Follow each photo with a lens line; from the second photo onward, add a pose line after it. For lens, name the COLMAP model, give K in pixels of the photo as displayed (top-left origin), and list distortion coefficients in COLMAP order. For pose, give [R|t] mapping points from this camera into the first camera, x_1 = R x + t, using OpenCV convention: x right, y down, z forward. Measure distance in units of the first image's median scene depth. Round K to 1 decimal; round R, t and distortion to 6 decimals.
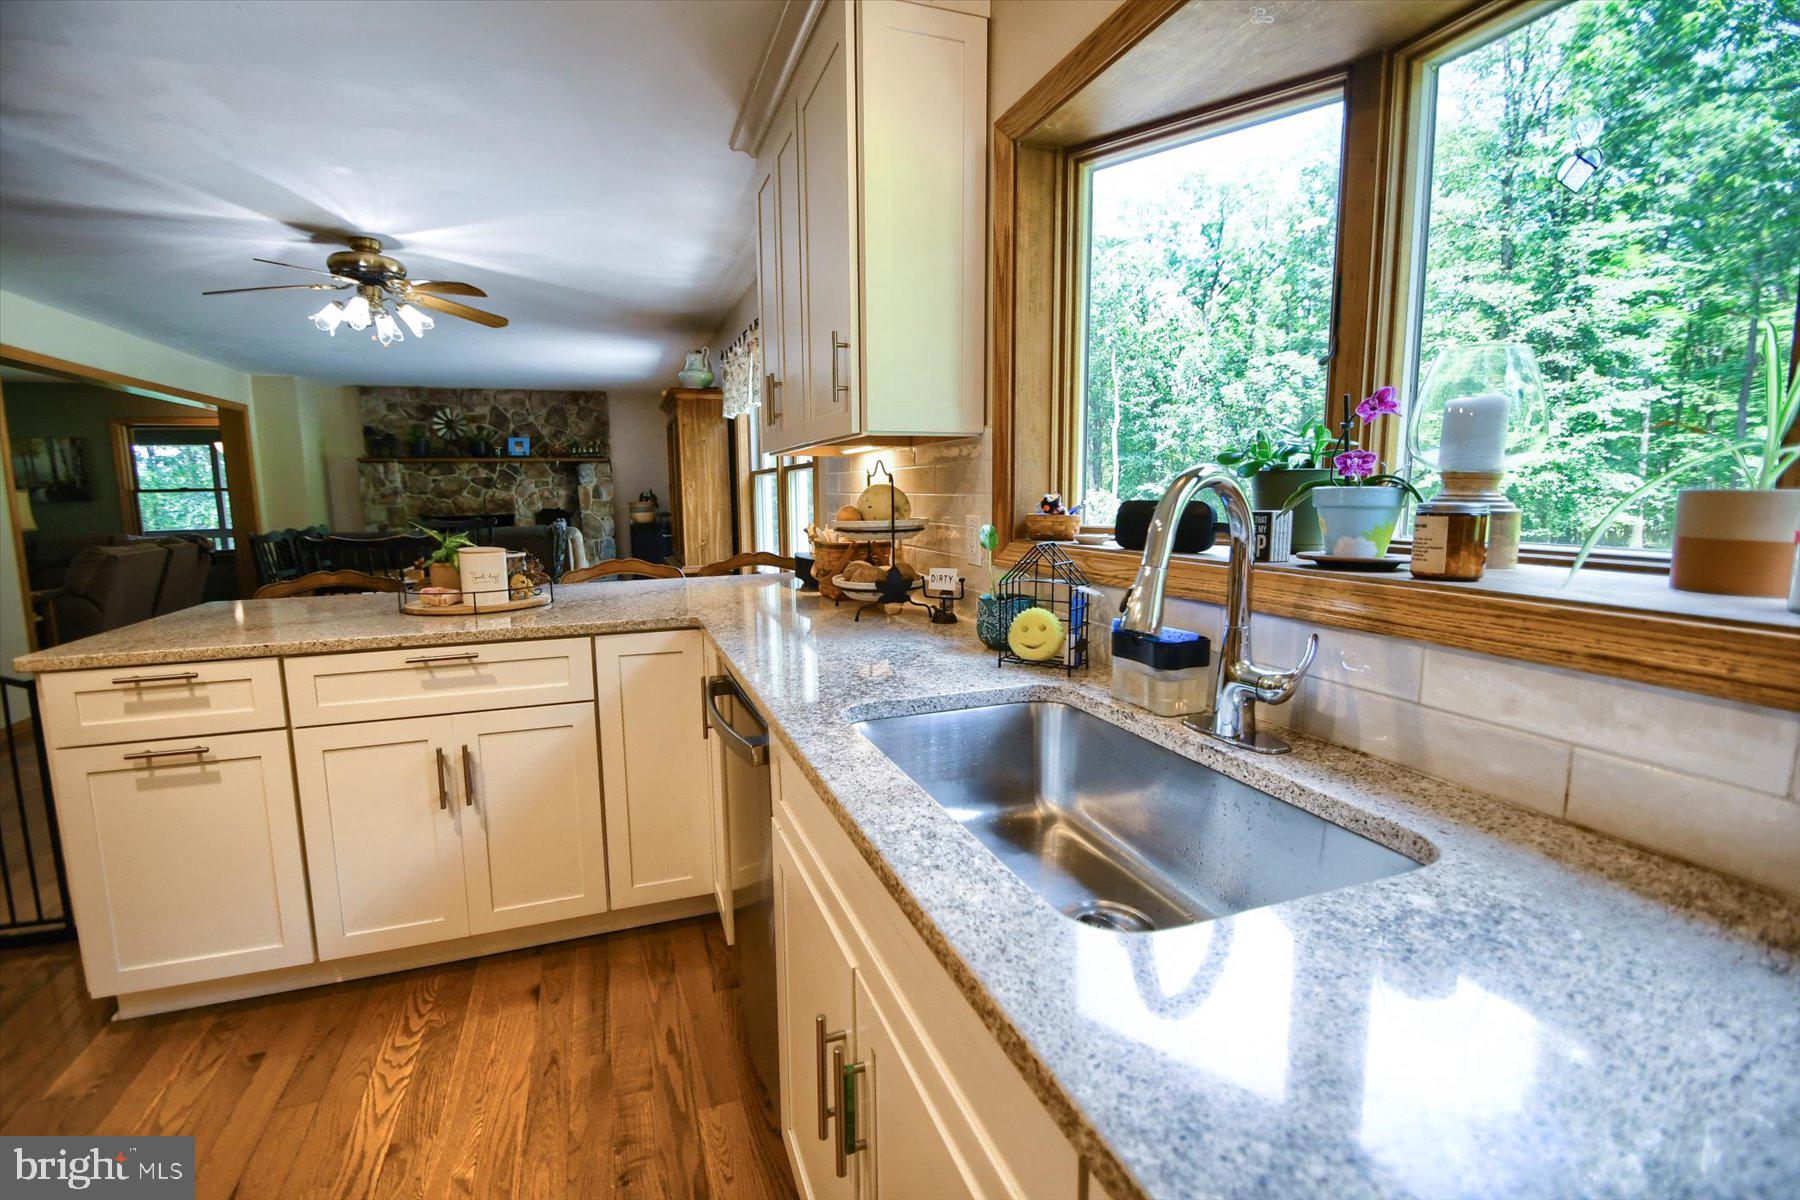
lens RADIAL K [[798.8, 0, 880.3], [0, 798.8, 593.8], [0, 0, 1]] dist [0.029285, -0.022891]
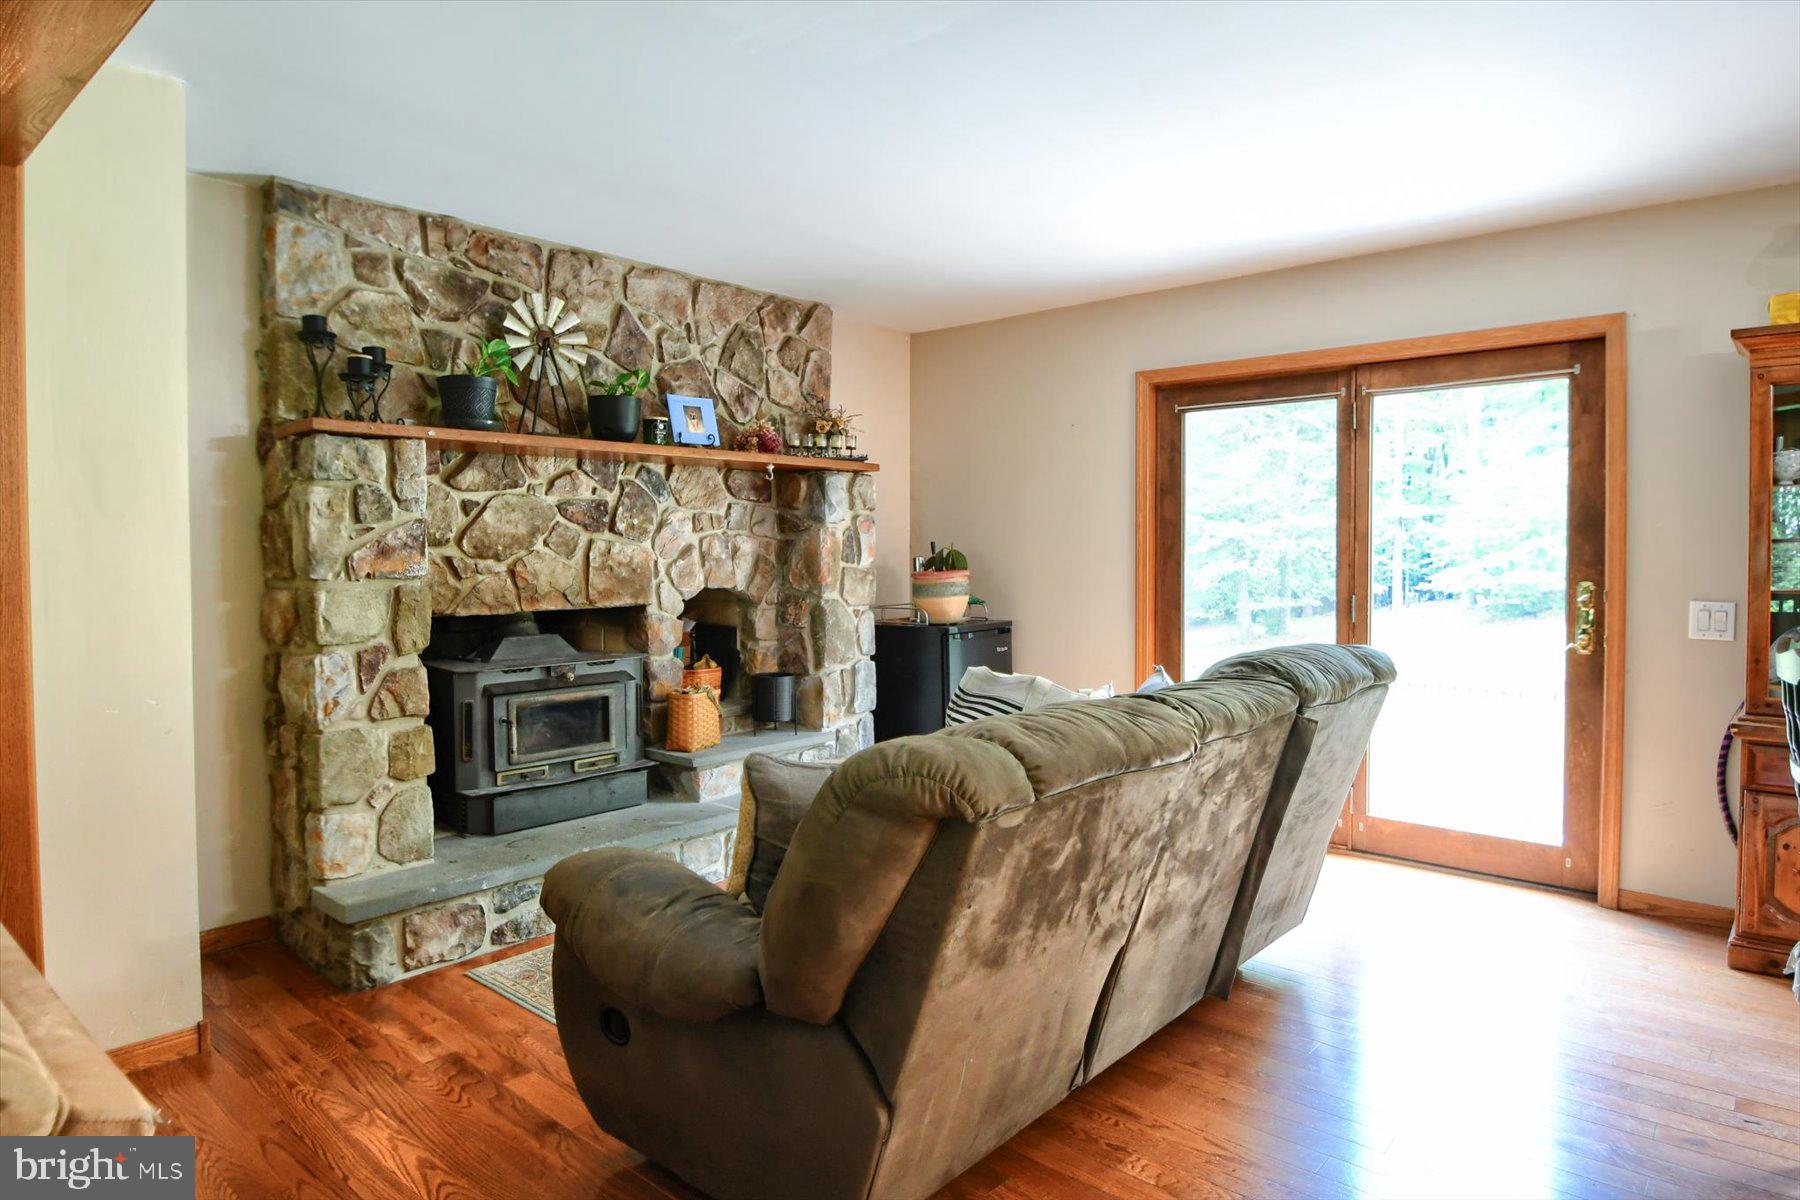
lens RADIAL K [[1070.4, 0, 942.5], [0, 1070.4, 578.0], [0, 0, 1]] dist [-0.037799, 0.000229]
pose [[0.859014, -0.002608, 0.511946, -1.504061], [0.056321, 0.994399, -0.089437, -0.154308], [-0.508845, 0.105661, 0.854349, 1.334287]]
